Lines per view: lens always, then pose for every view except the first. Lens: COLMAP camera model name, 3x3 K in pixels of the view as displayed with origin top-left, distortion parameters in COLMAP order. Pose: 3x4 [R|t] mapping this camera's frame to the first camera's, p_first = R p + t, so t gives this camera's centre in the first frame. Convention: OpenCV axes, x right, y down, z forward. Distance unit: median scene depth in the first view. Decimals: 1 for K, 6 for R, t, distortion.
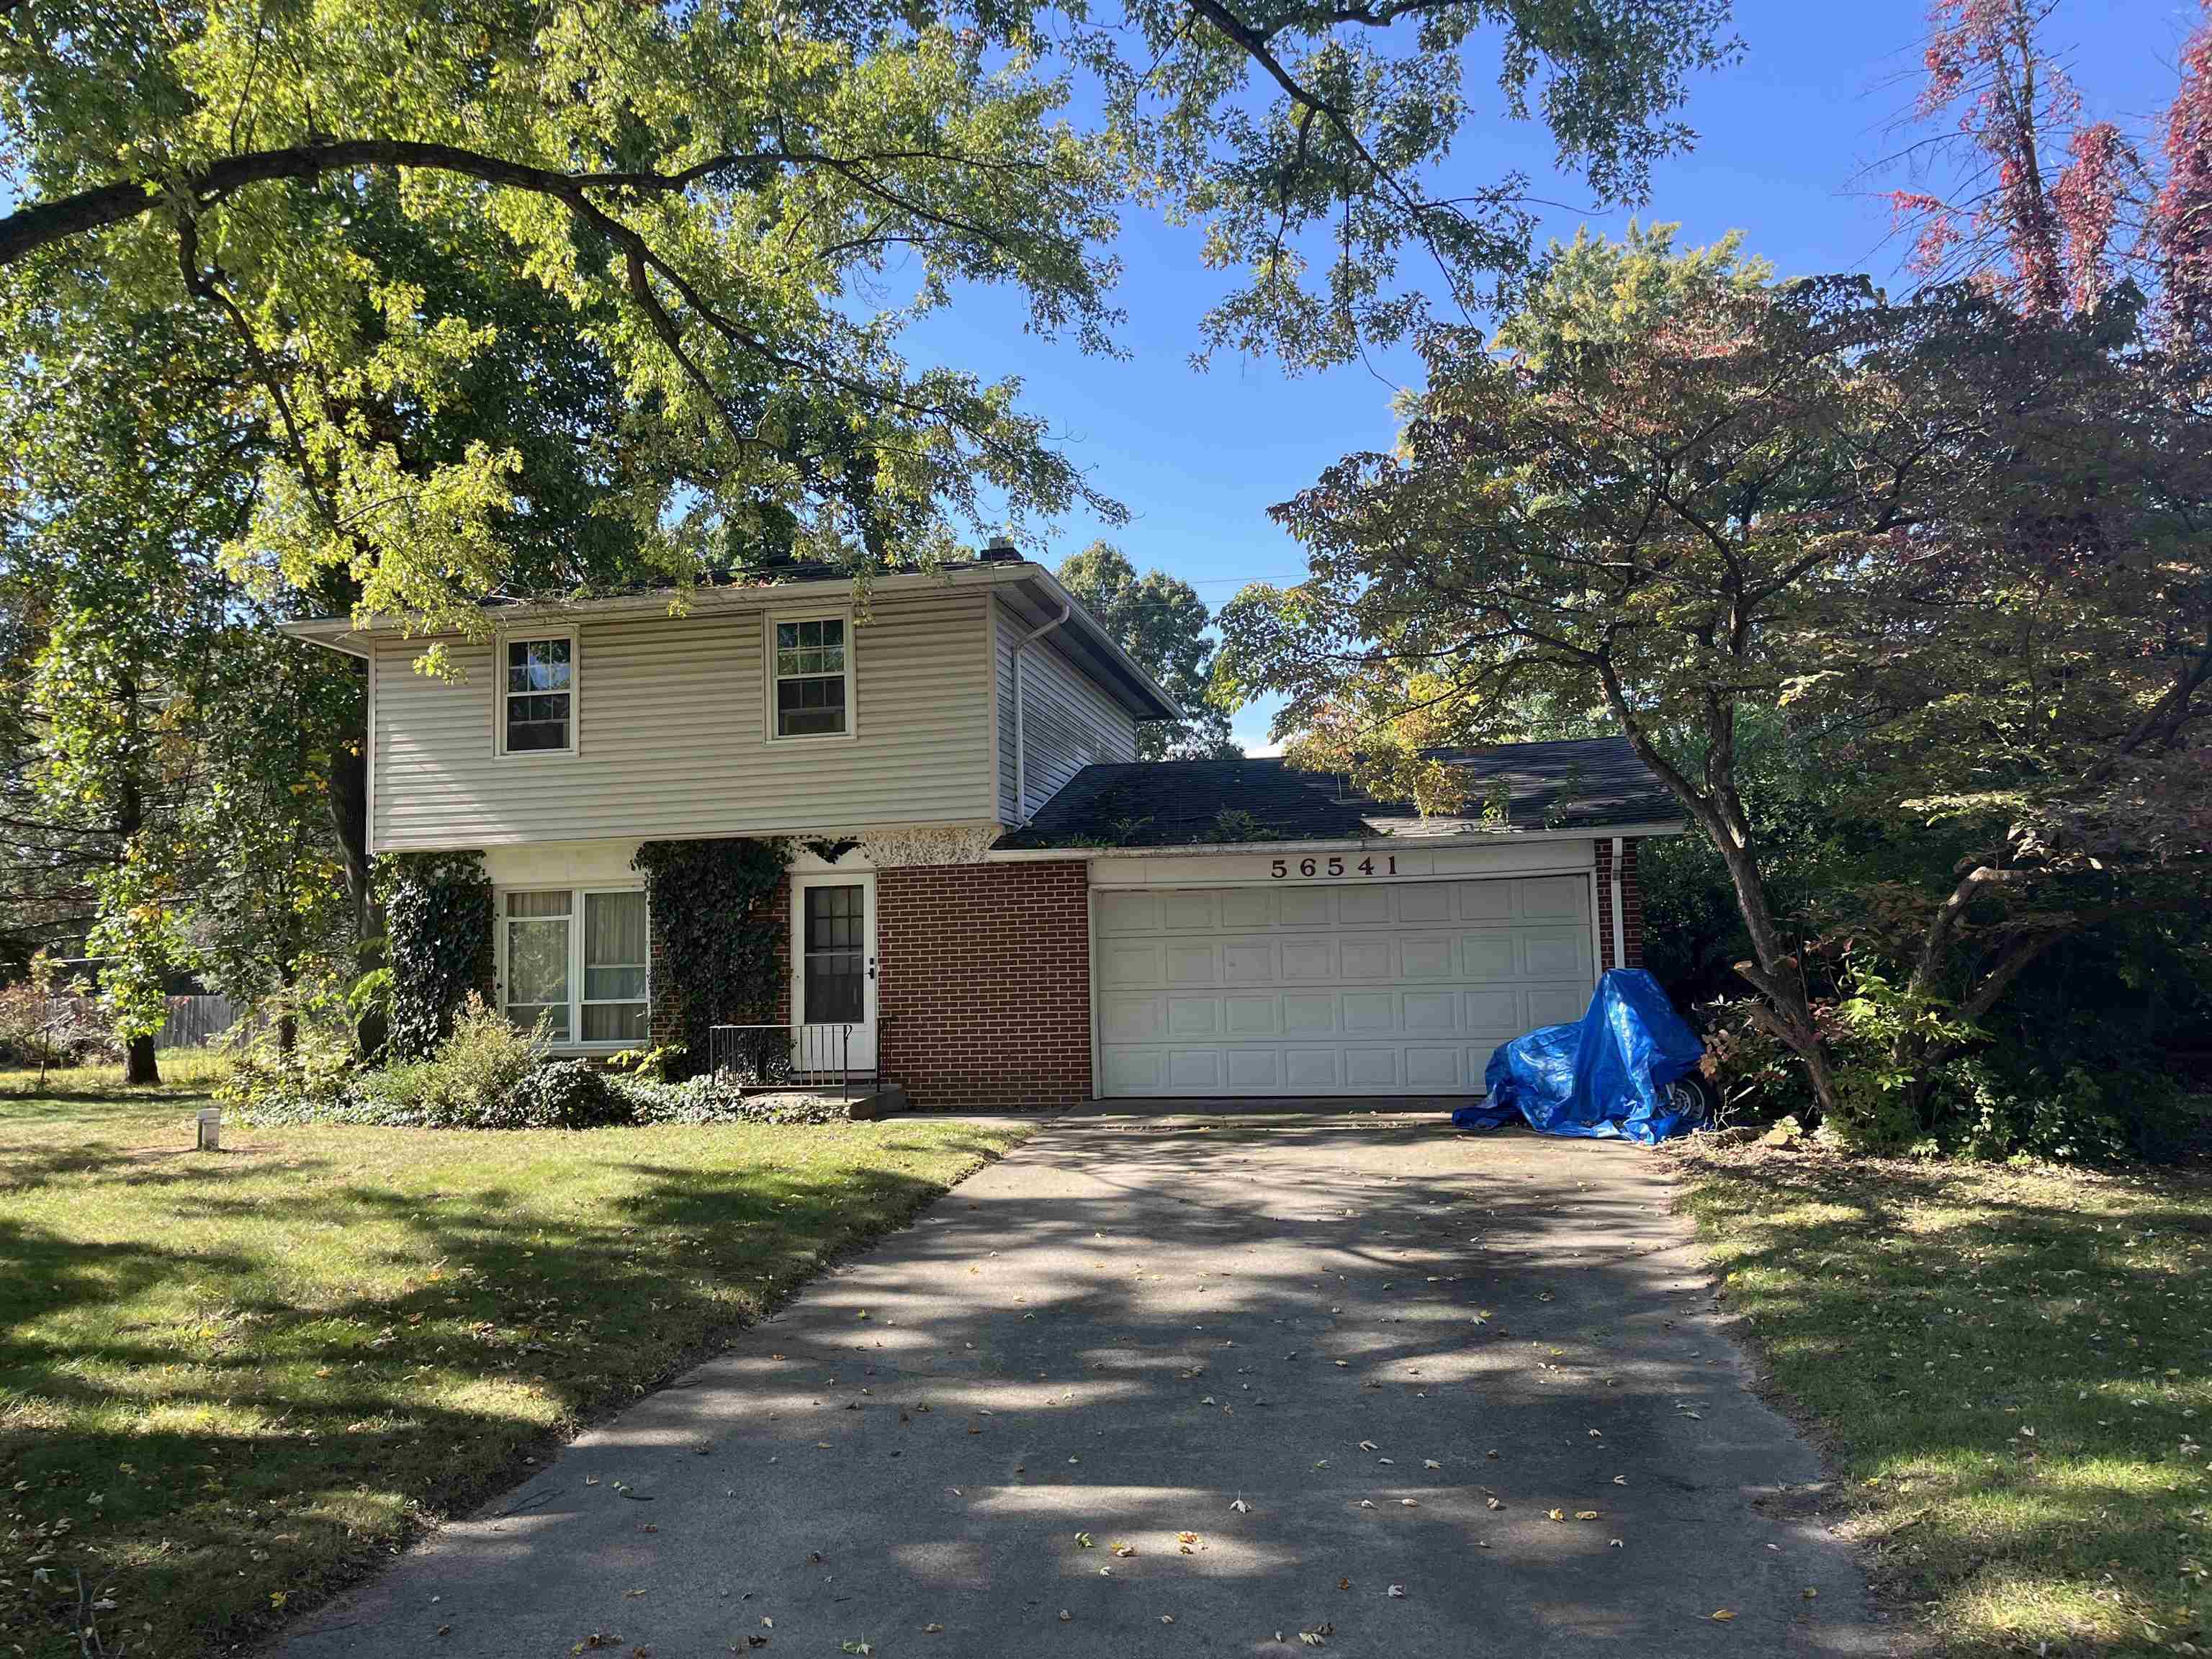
lens RADIAL K [[1688.8, 0, 1095.6], [0, 1688.8, 827.8], [0, 0, 1]] dist [0.039320, -0.046414]
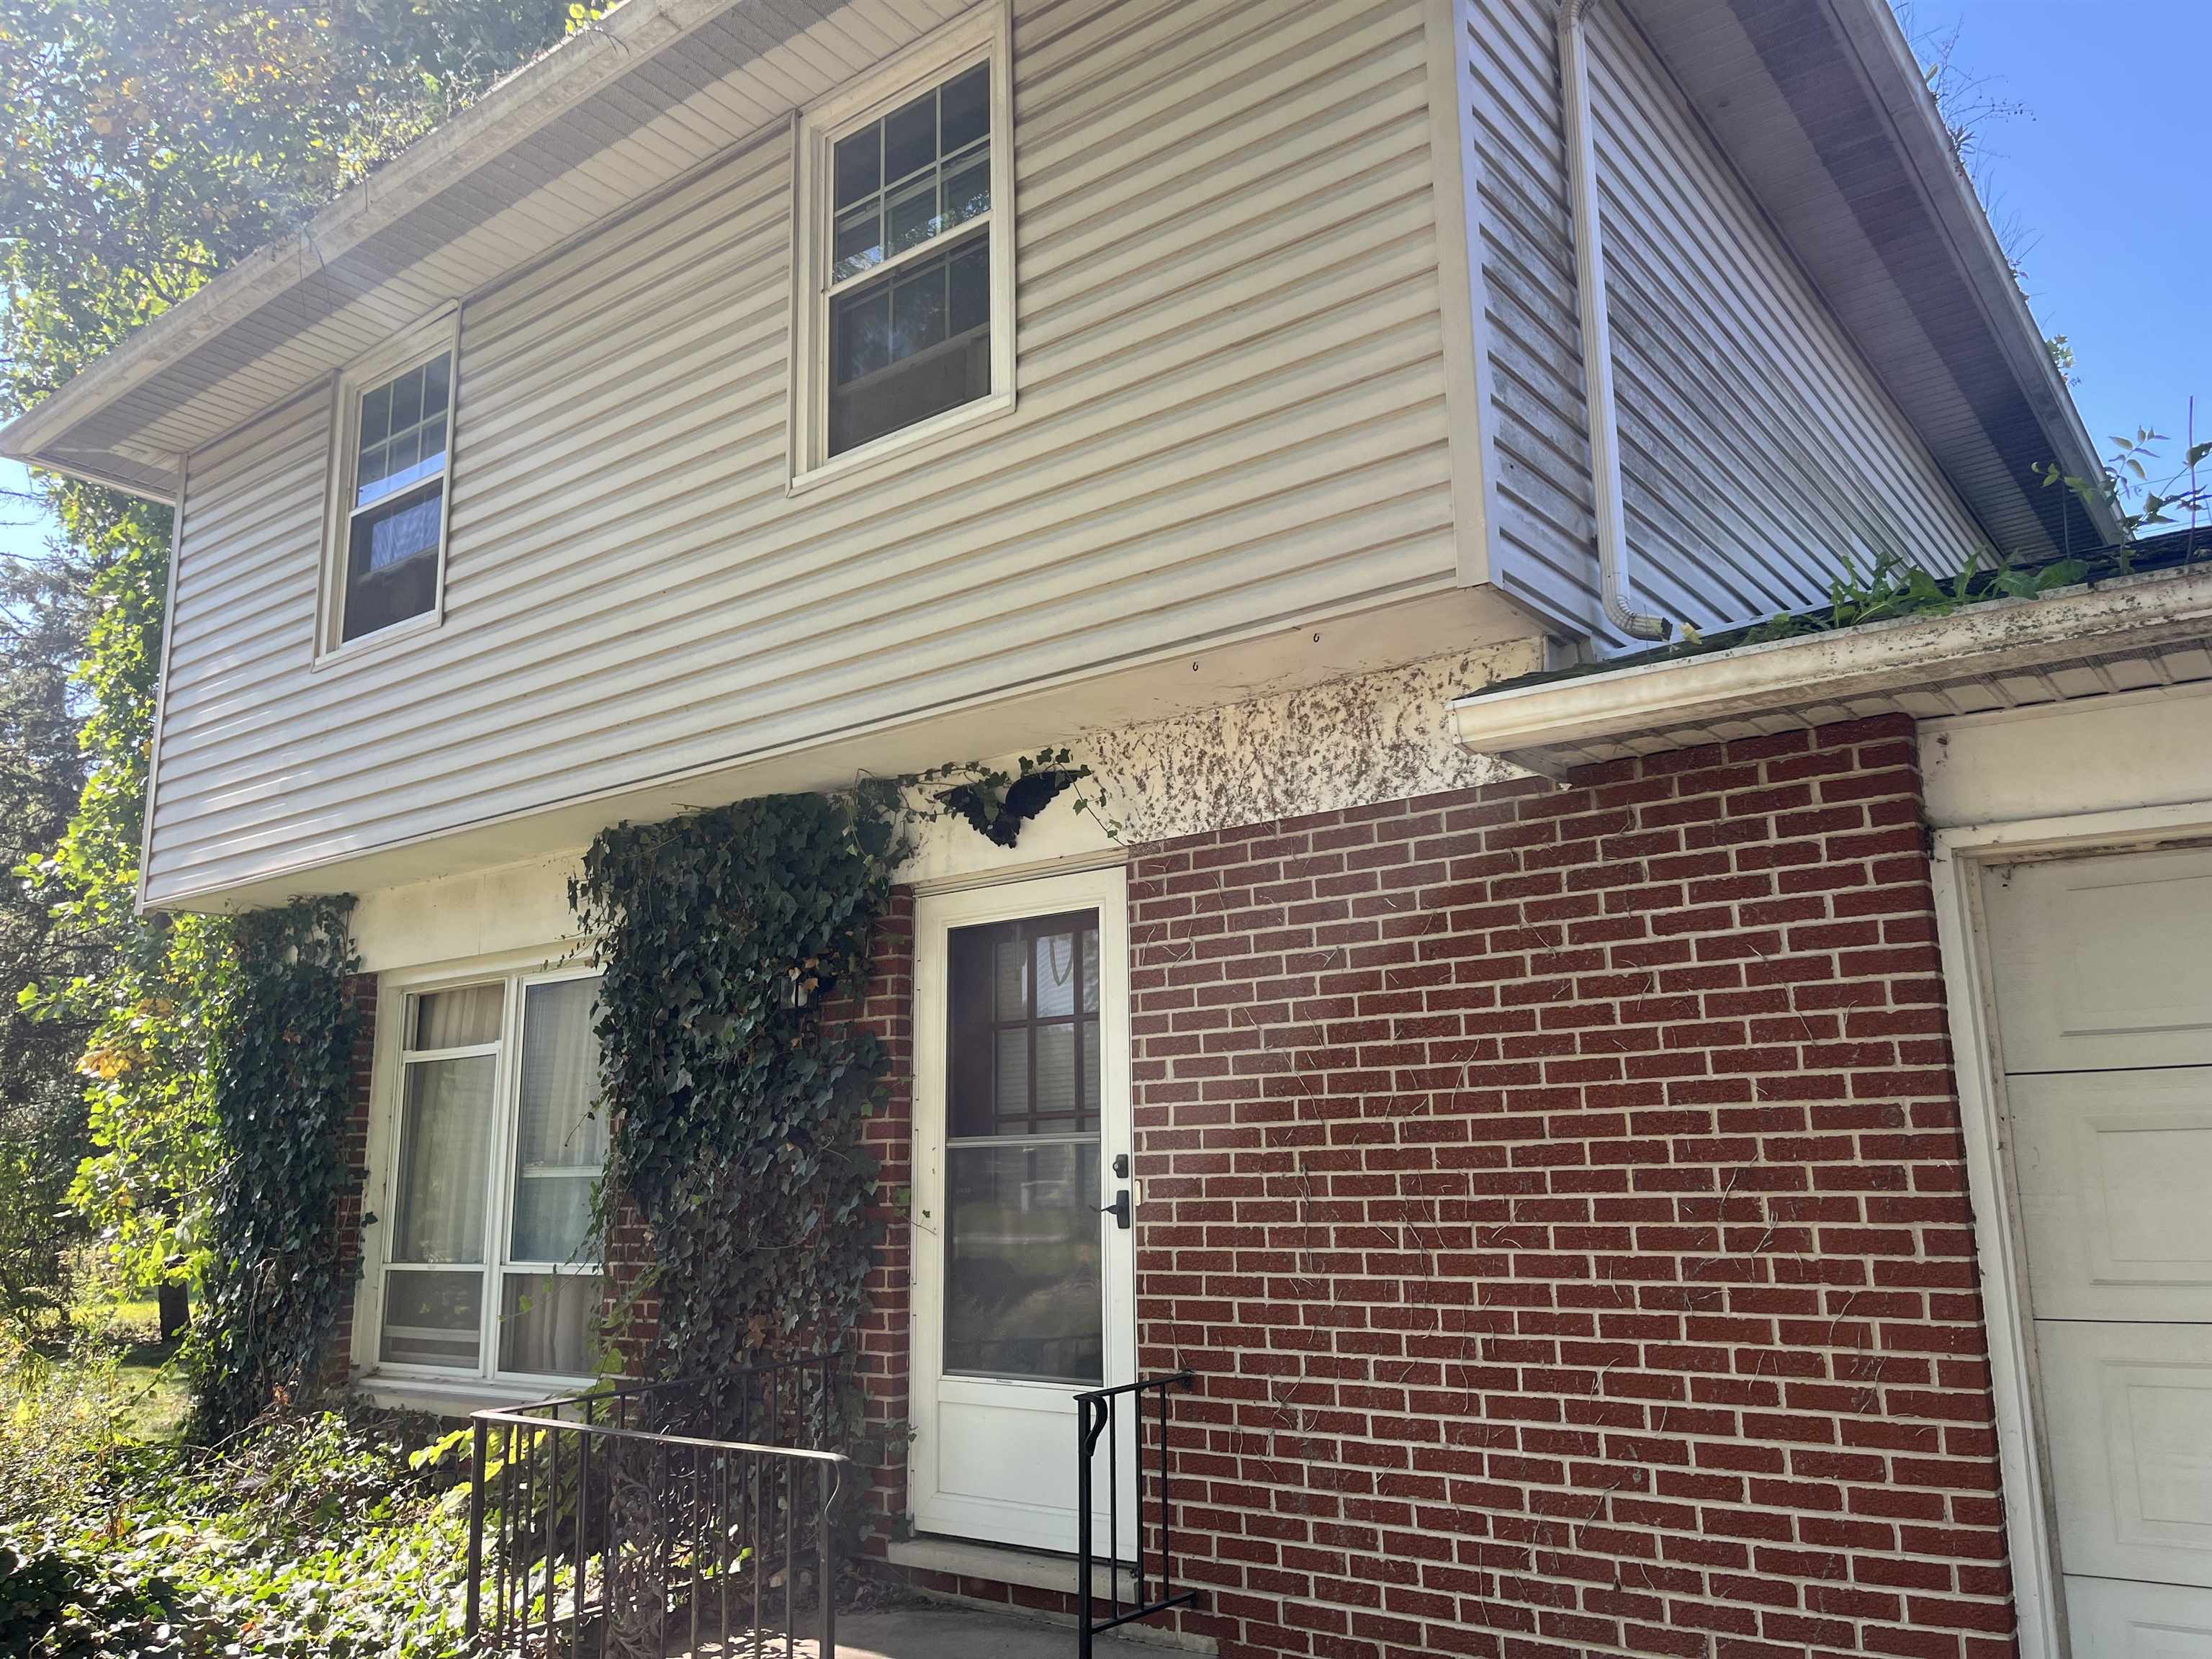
lens RADIAL K [[1688.8, 0, 1114.1], [0, 1688.8, 827.9], [0, 0, 1]] dist [0.039320, -0.046414]
pose [[0.902623, -0.078504, -0.423212, -0.006246], [0.035215, 0.993400, -0.109166, 0.052564], [0.428989, 0.083632, 0.899430, 0.730985]]
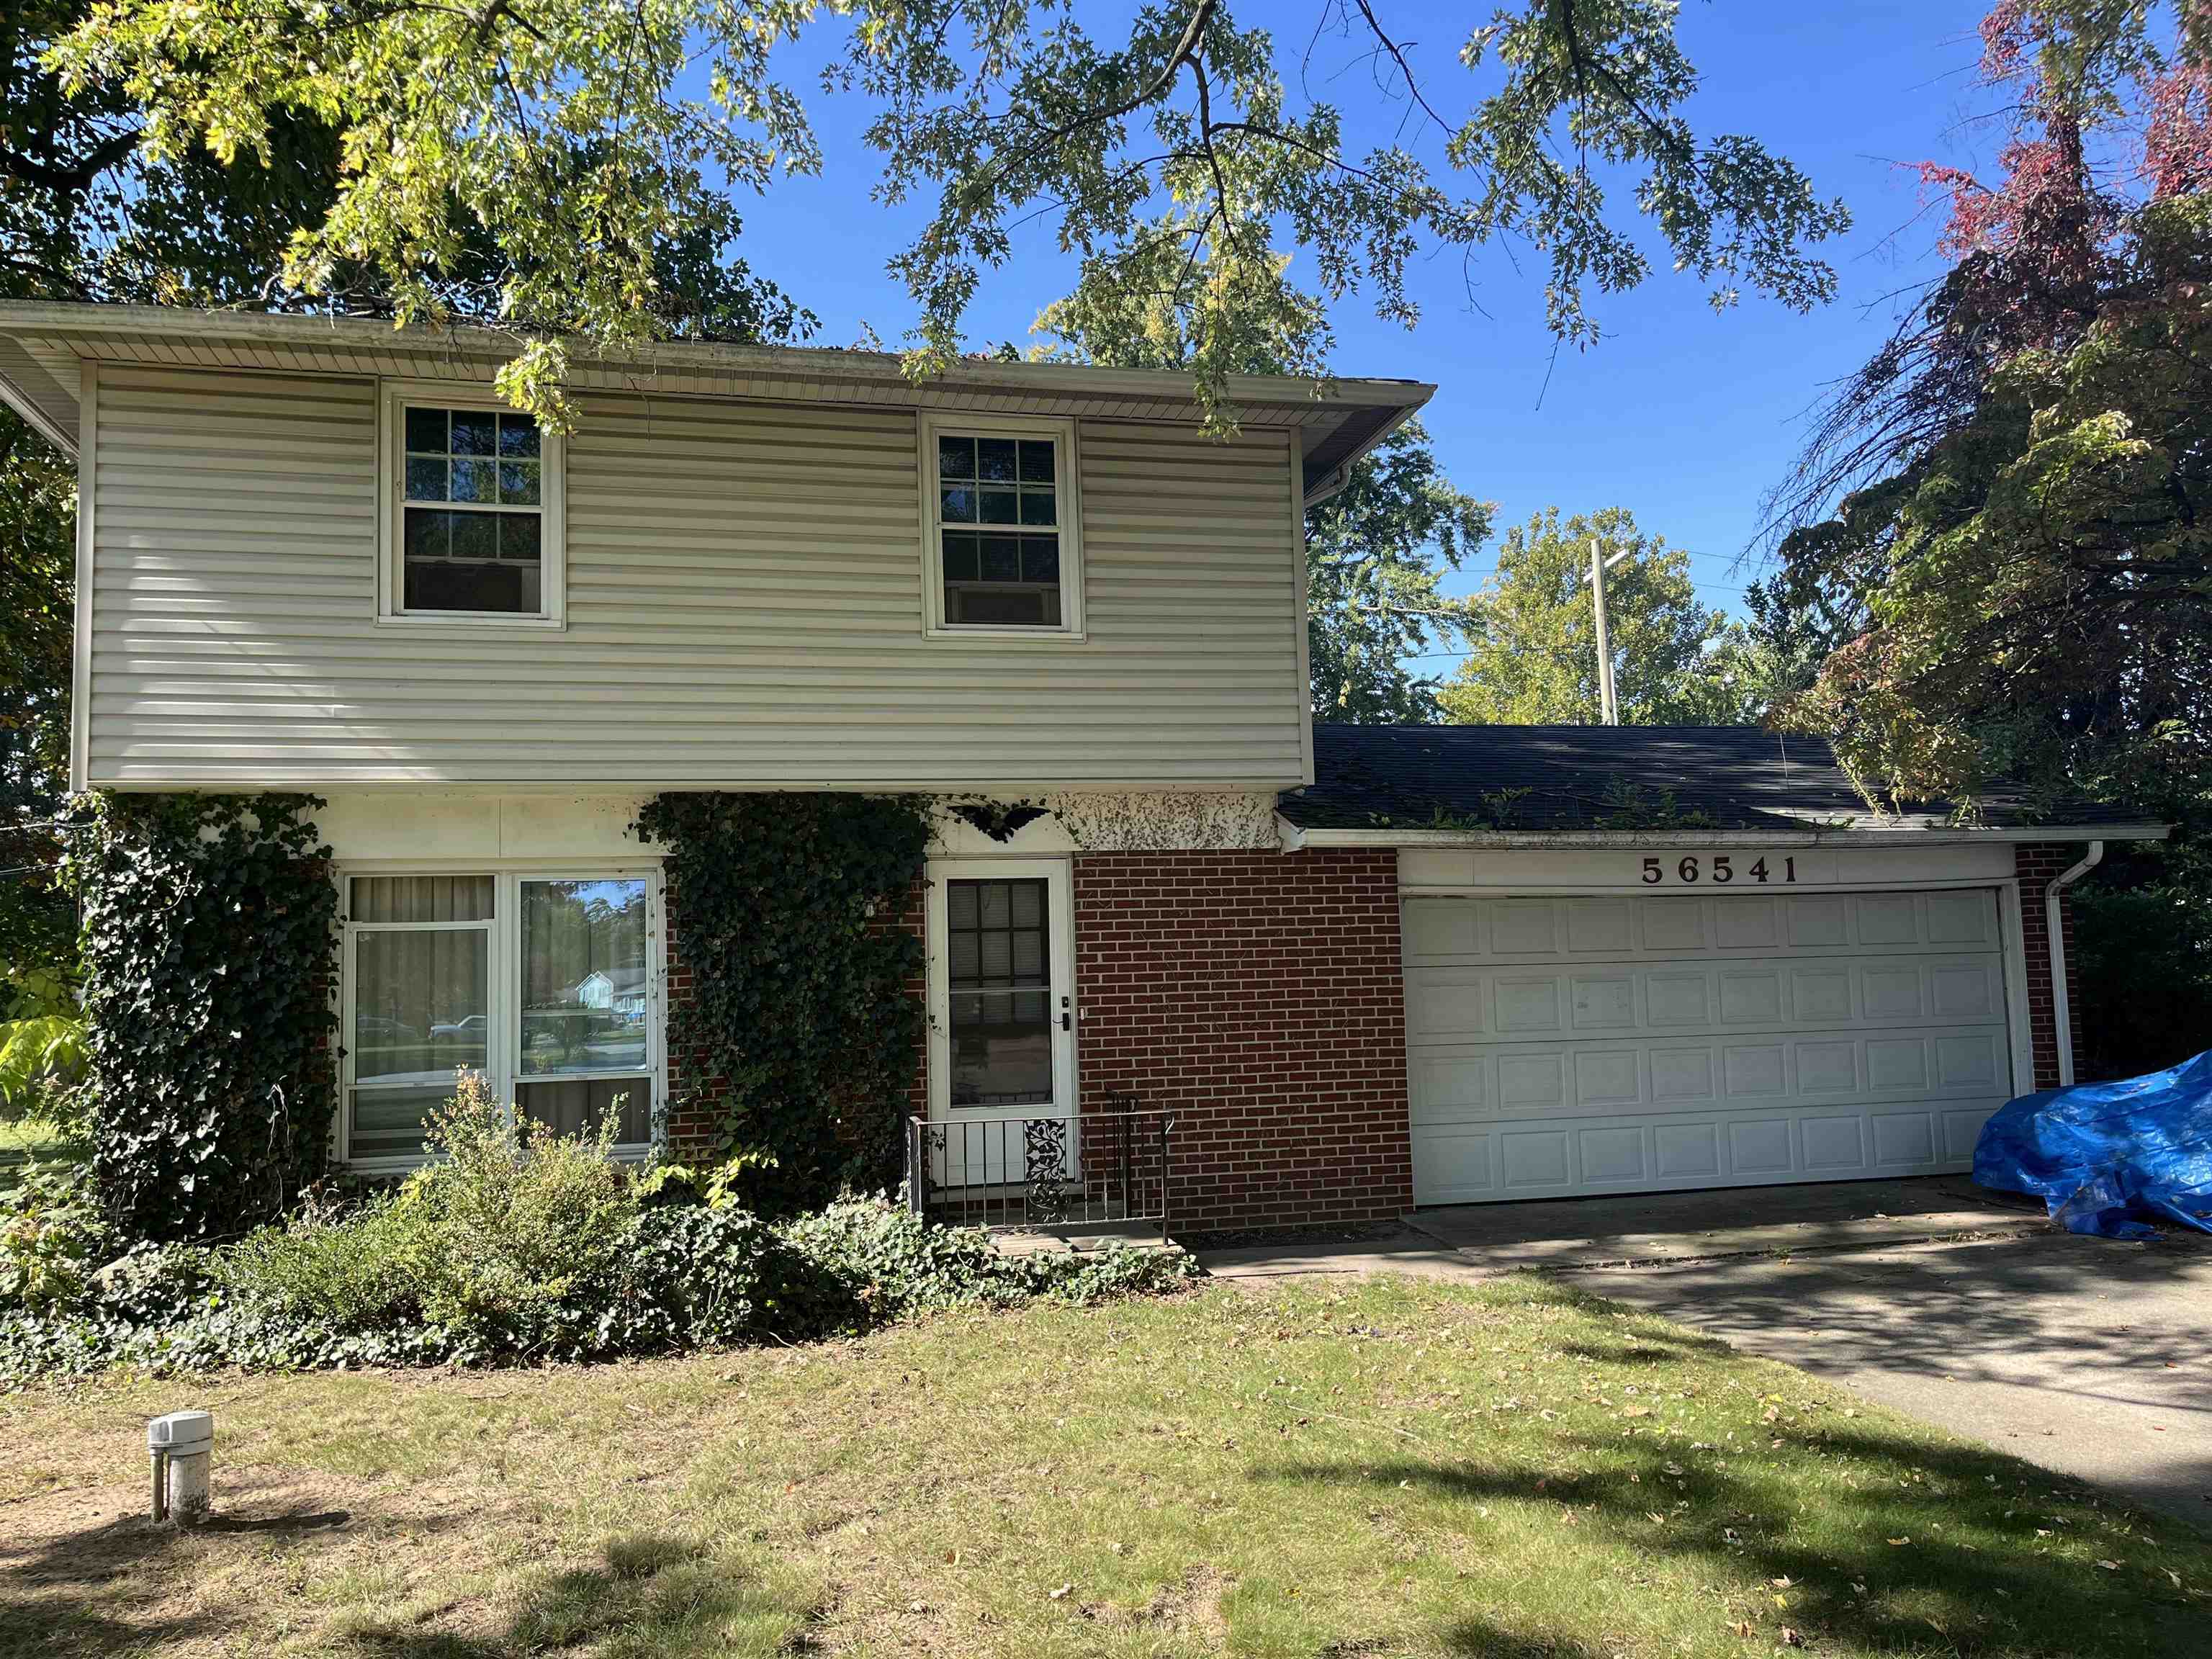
lens RADIAL K [[1688.8, 0, 1104.5], [0, 1688.8, 824.0], [0, 0, 1]] dist [0.039320, -0.046414]
pose [[0.897092, 0.040611, 0.439974, -0.391787], [-0.033664, 0.999155, -0.023586, 0.027867], [-0.440560, 0.006347, 0.897701, 0.439080]]
